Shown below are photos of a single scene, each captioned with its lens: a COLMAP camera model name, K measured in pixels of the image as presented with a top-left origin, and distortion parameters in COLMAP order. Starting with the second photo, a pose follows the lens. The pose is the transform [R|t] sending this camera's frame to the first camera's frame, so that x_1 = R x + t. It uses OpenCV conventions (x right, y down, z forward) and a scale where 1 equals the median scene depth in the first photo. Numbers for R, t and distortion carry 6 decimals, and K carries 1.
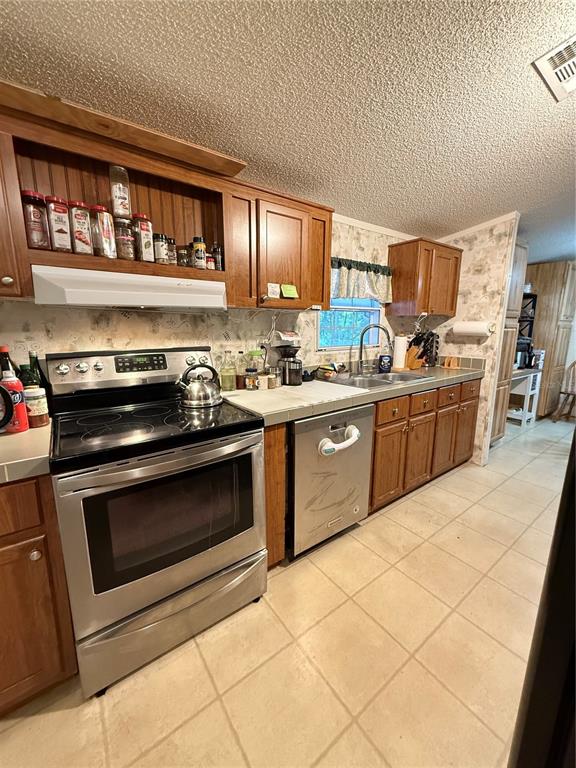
lens RADIAL K [[307.5, 0, 289.7], [0, 307.5, 381.3], [0, 0, 1]] dist [0.000267, 0.000366]
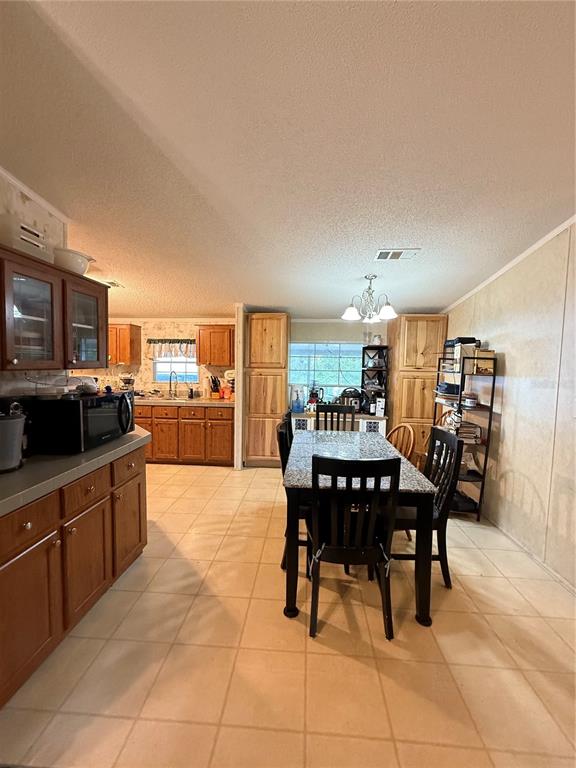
lens RADIAL K [[307.5, 0, 288.8], [0, 307.5, 381.5], [0, 0, 1]] dist [0.000267, 0.000366]
pose [[0.760308, 0.046572, -0.647891, 2.045082], [-0.128307, 0.988542, -0.079511, -0.059881], [0.636764, 0.143582, 0.757572, 0.018166]]
